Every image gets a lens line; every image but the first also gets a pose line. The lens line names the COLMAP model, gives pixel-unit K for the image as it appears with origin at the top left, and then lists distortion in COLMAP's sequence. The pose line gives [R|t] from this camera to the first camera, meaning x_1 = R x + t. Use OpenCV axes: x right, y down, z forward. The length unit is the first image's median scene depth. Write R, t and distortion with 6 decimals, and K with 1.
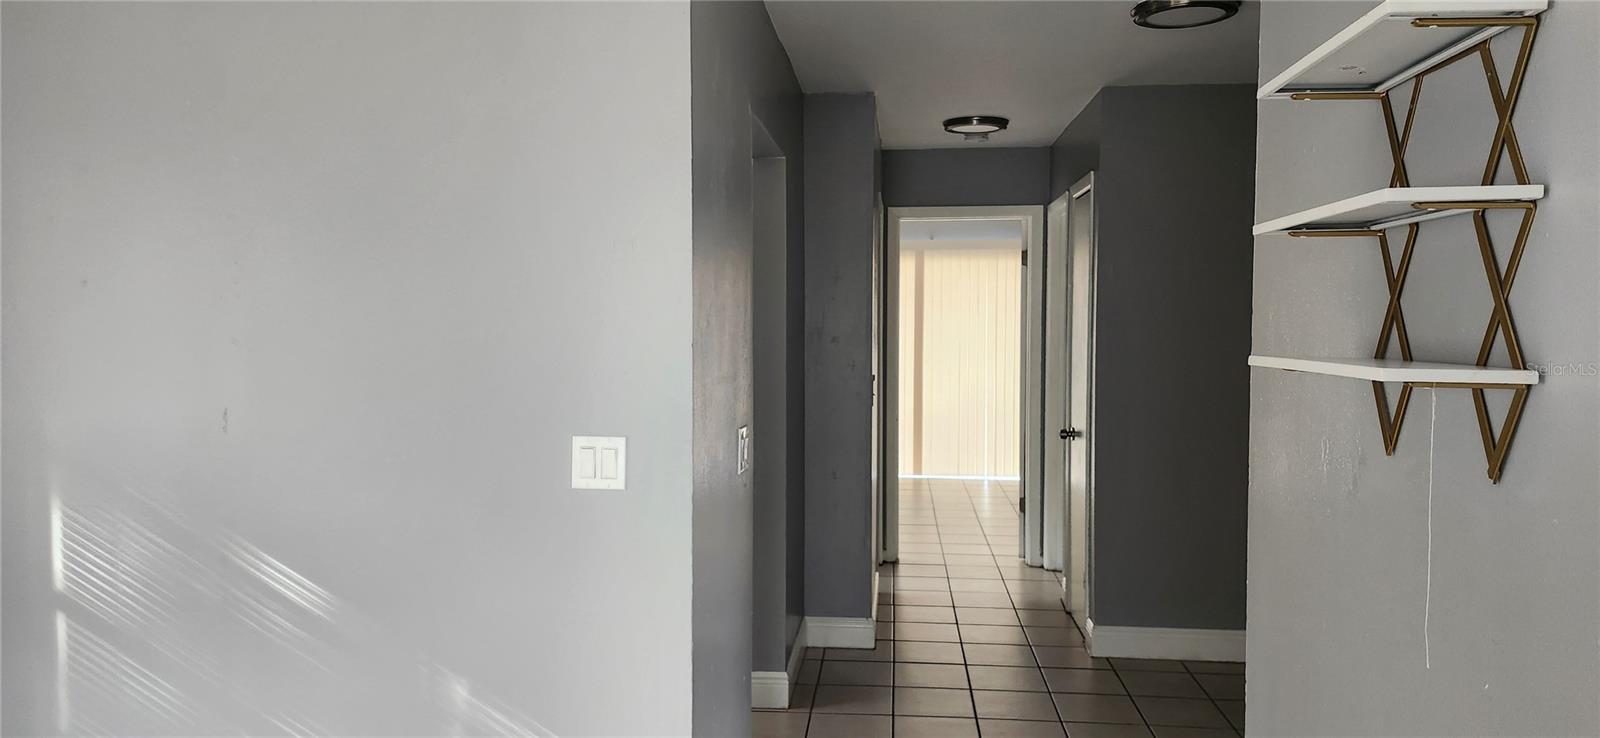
lens RADIAL K [[1133.6, 0, 796.6], [0, 1133.6, 370.7], [0, 0, 1]] dist [0.110991, -0.085862]
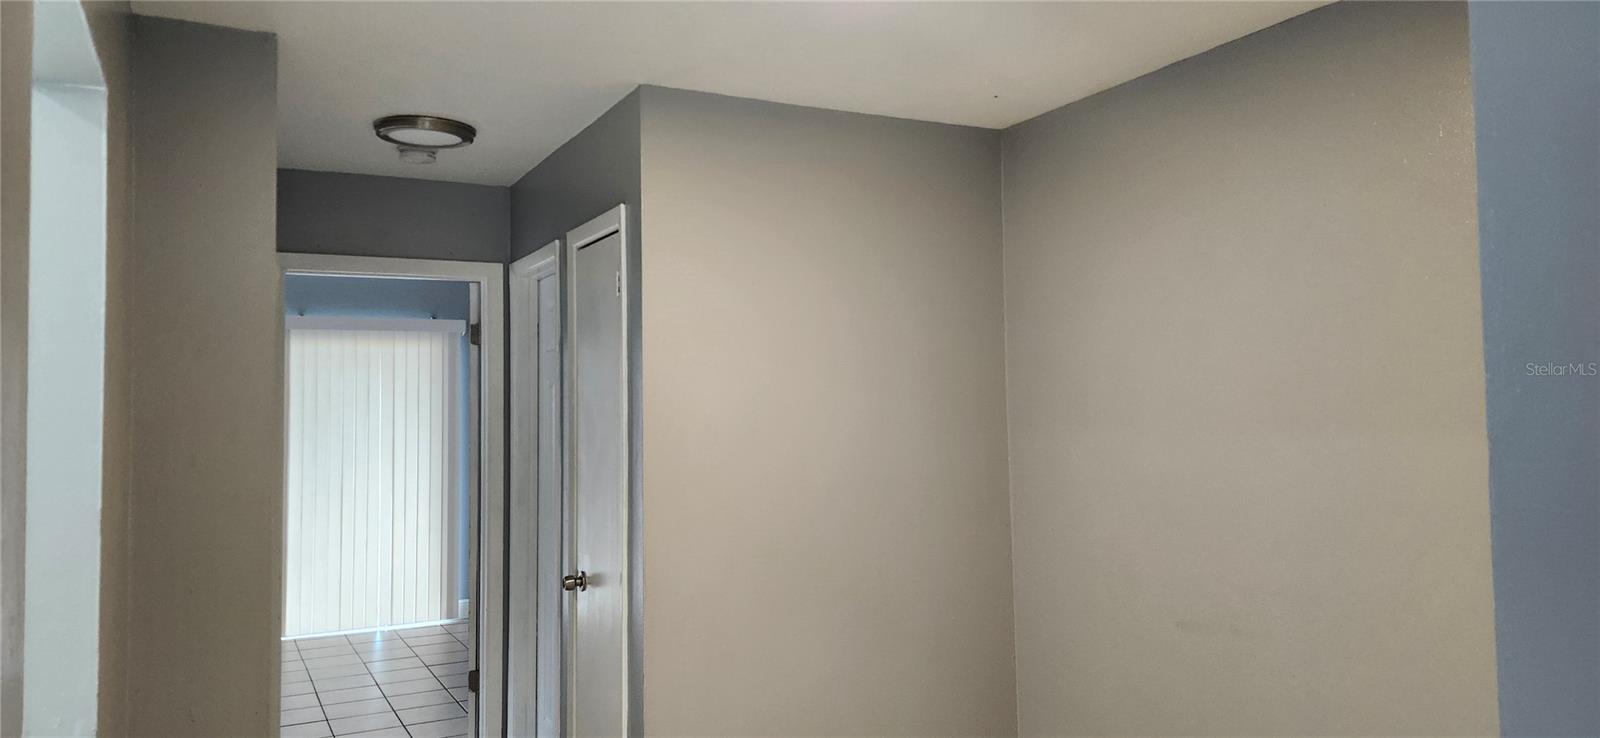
lens RADIAL K [[1133.6, 0, 801.5], [0, 1133.6, 371.2], [0, 0, 1]] dist [0.110991, -0.085862]
pose [[0.843511, 0.016067, 0.536872, -0.017603], [0.031726, 0.996317, -0.079664, -0.010430], [-0.536174, 0.084230, 0.839894, 0.286157]]
